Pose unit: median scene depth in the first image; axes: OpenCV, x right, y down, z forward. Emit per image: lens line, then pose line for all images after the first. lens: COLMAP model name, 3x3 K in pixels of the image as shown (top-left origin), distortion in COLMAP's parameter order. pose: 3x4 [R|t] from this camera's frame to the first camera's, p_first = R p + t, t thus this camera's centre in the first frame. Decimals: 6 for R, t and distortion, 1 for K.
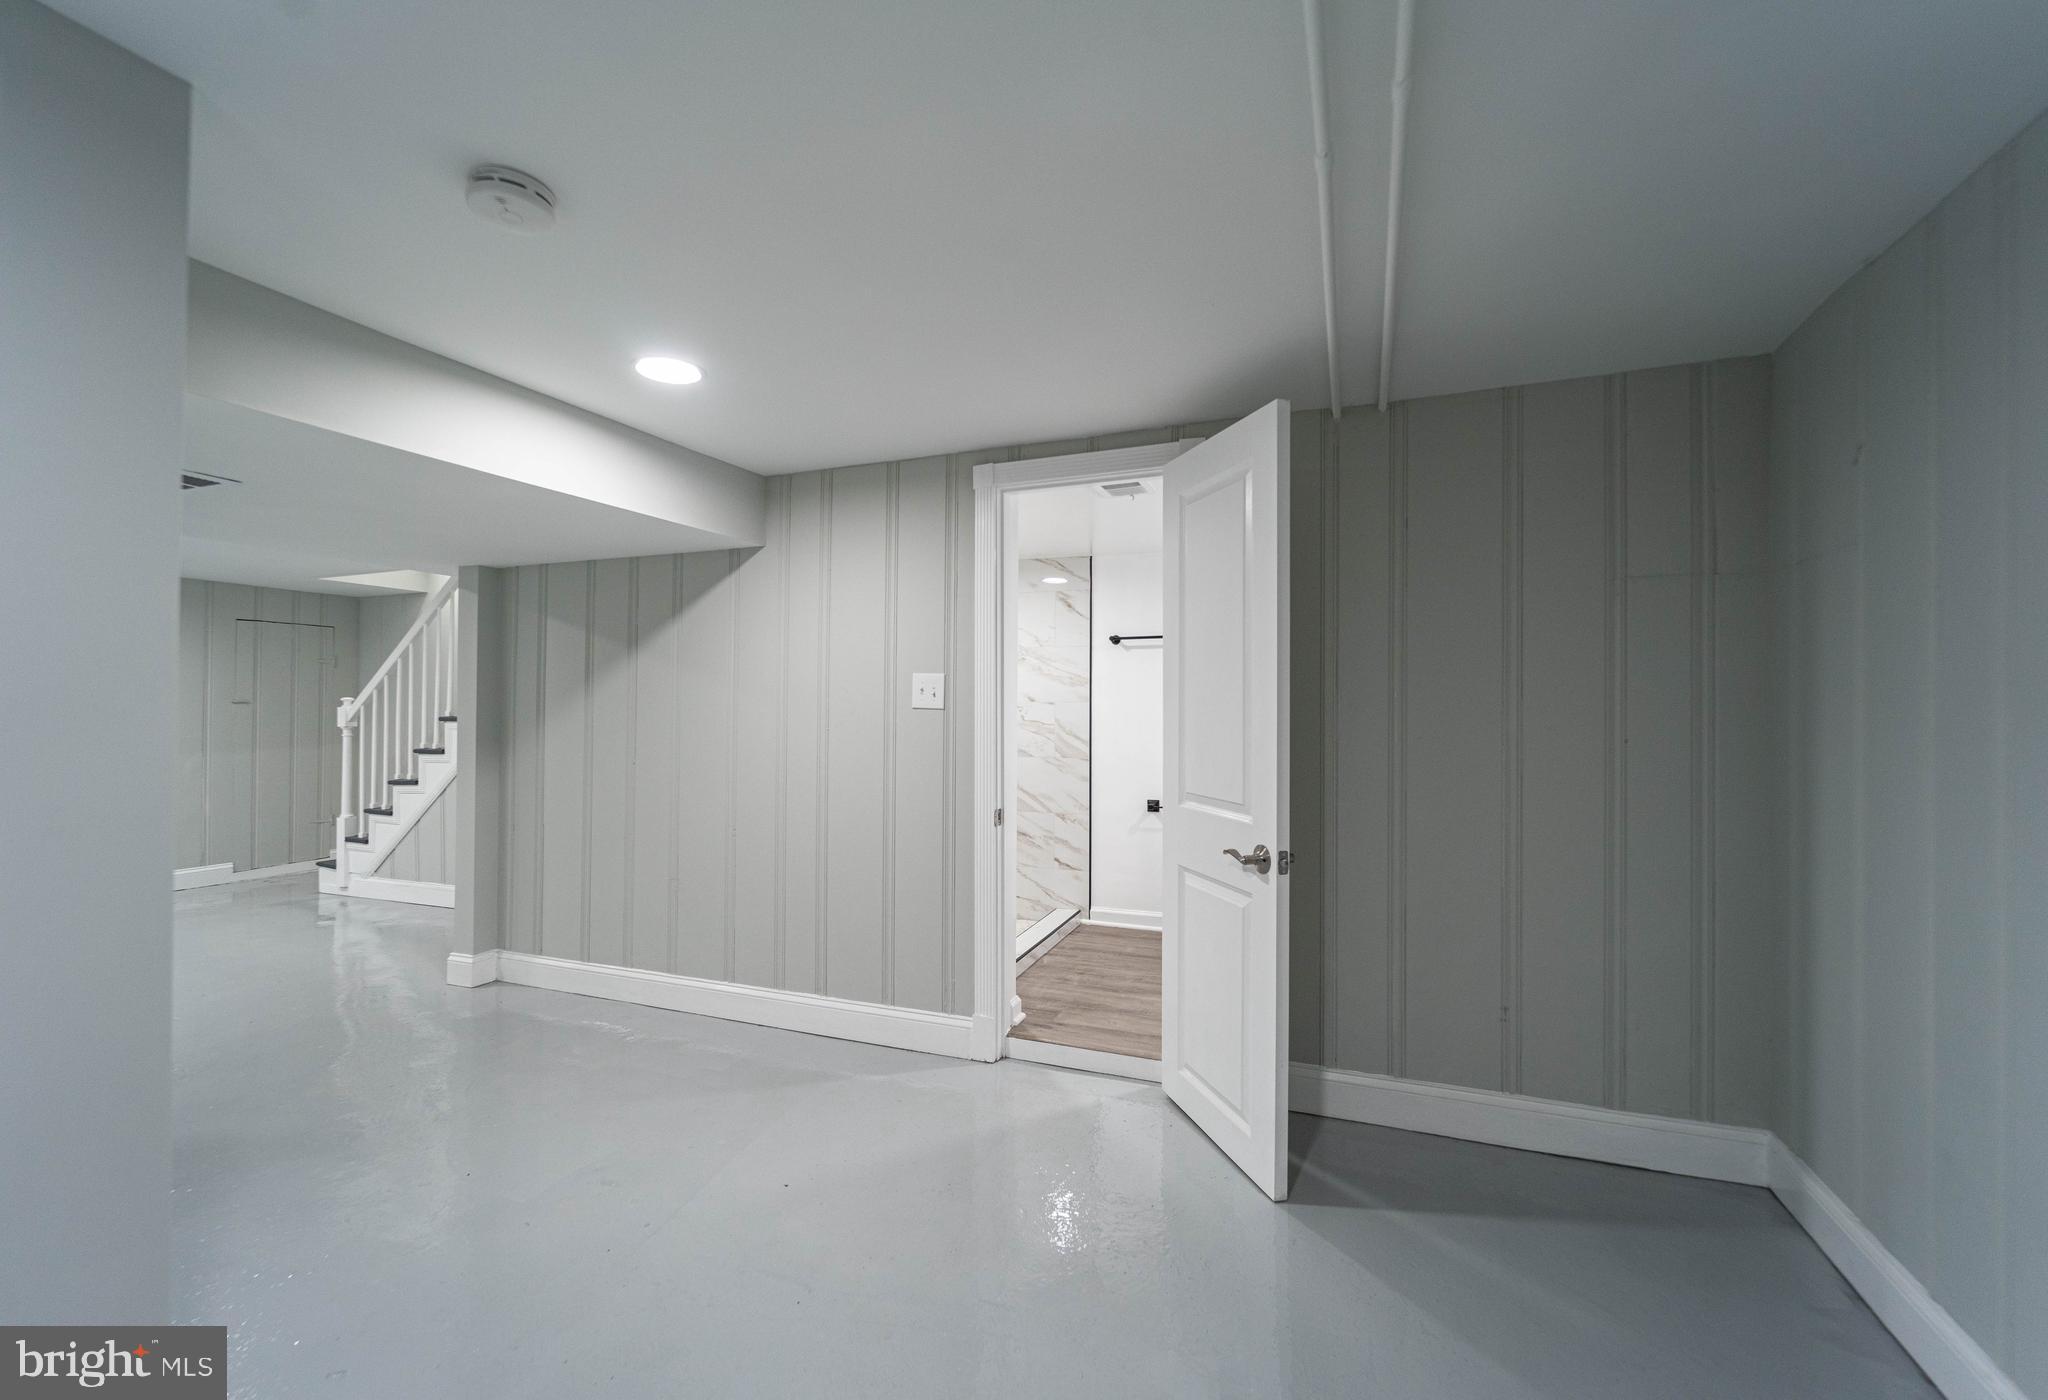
lens RADIAL K [[847.3, 0, 1024.1], [0, 847.3, 700.8], [0, 0, 1]] dist [-0.000710, -0.000061]
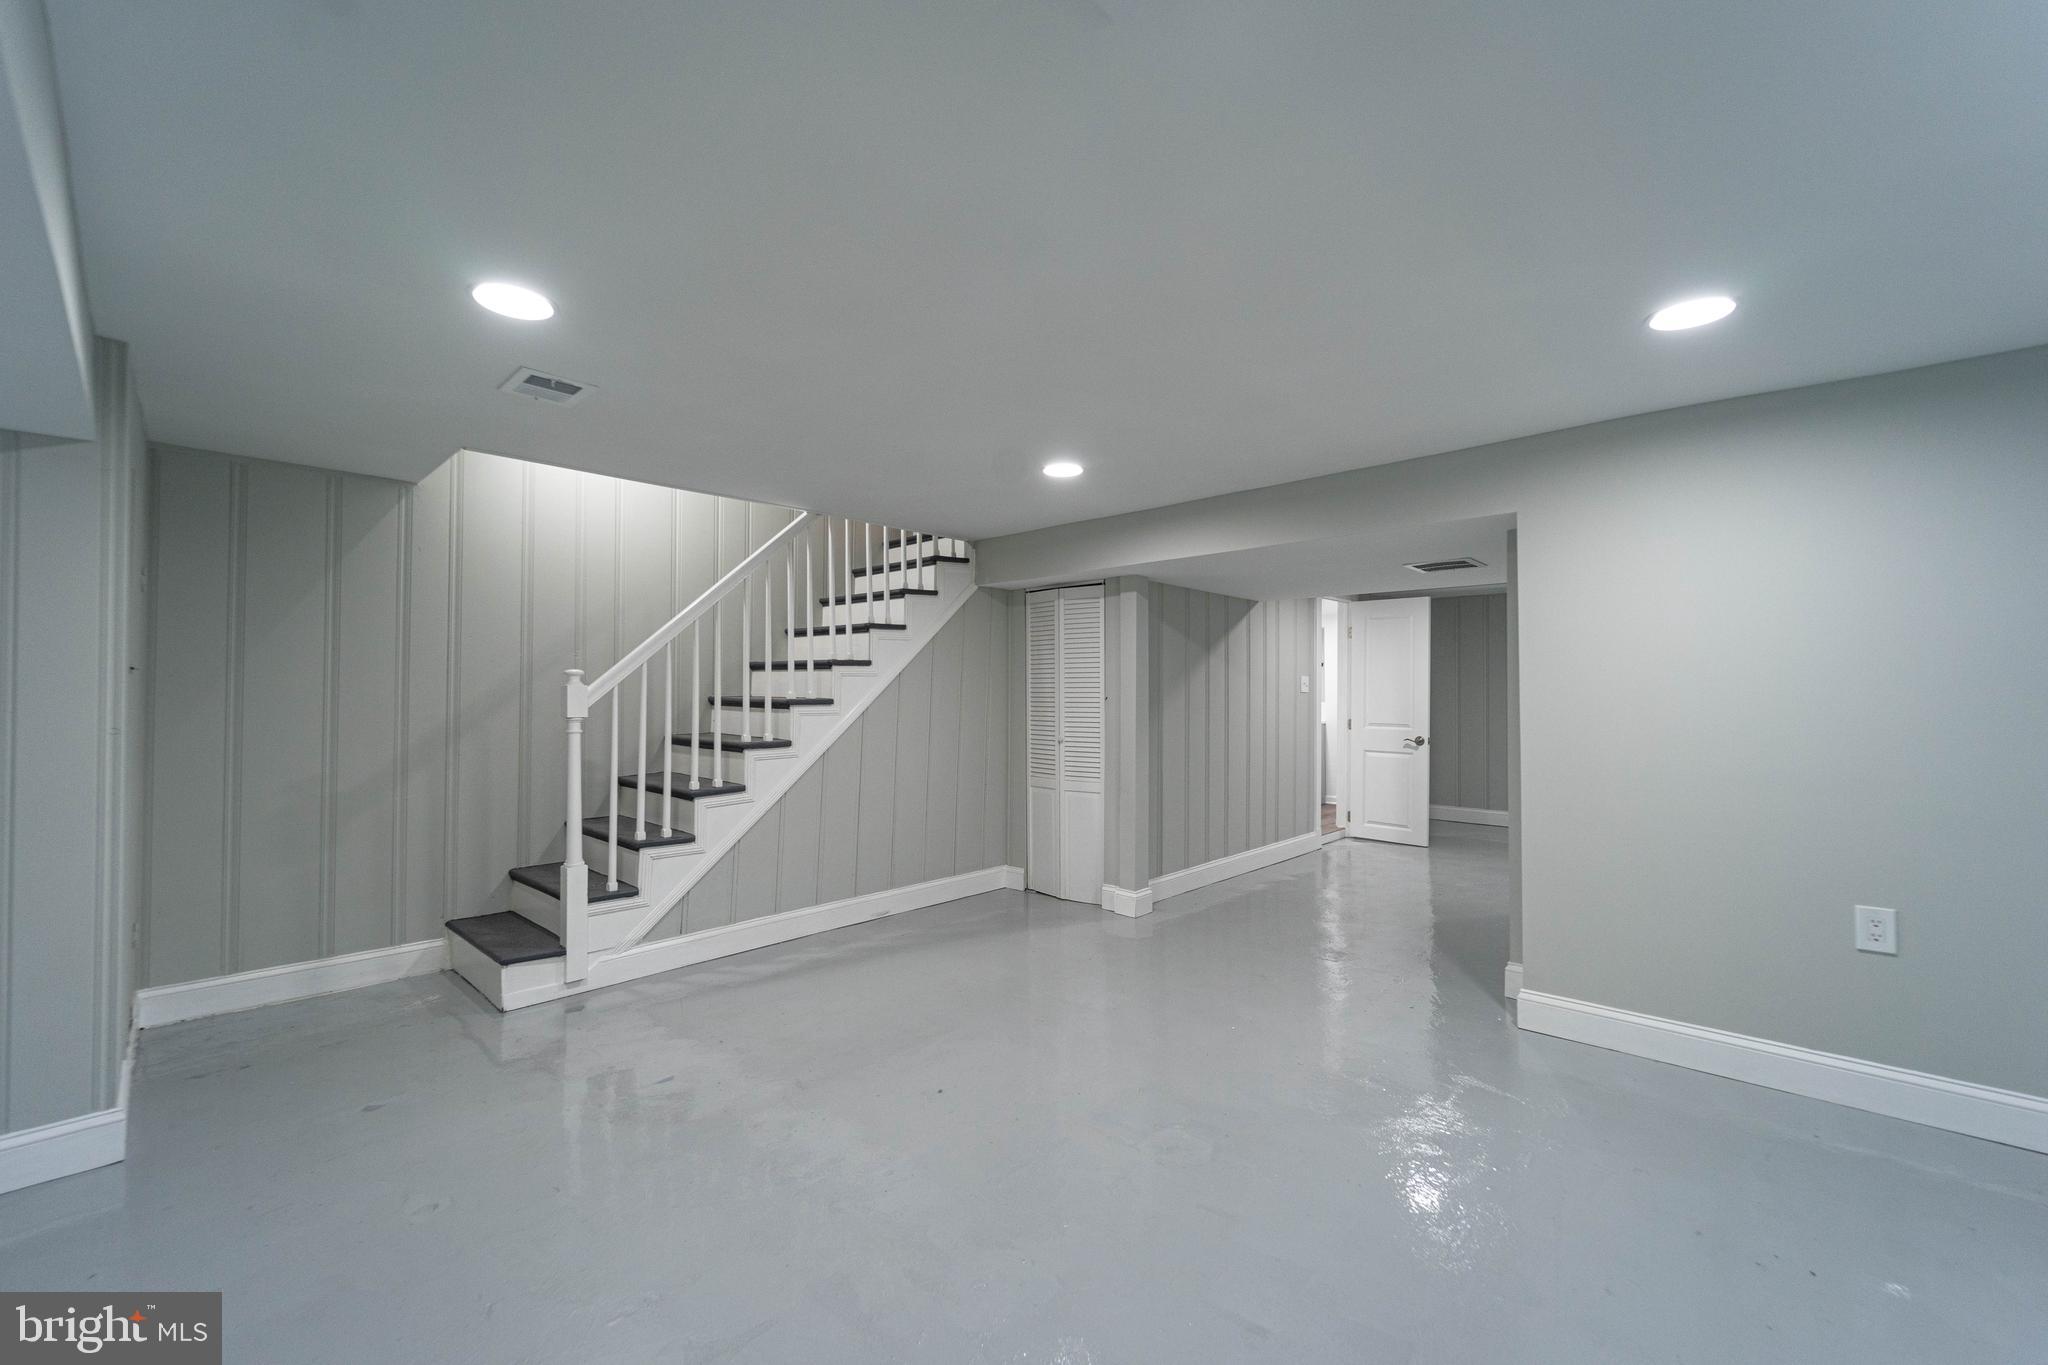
lens RADIAL K [[823.7, 0, 1026.2], [0, 823.7, 690.5], [0, 0, 1]] dist [-0.000093, -0.000152]
pose [[0.370780, 0.004212, 0.928711, -2.087733], [-0.014162, 0.999899, 0.001119, 0.008664], [-0.928613, -0.013567, 0.370802, 0.805869]]
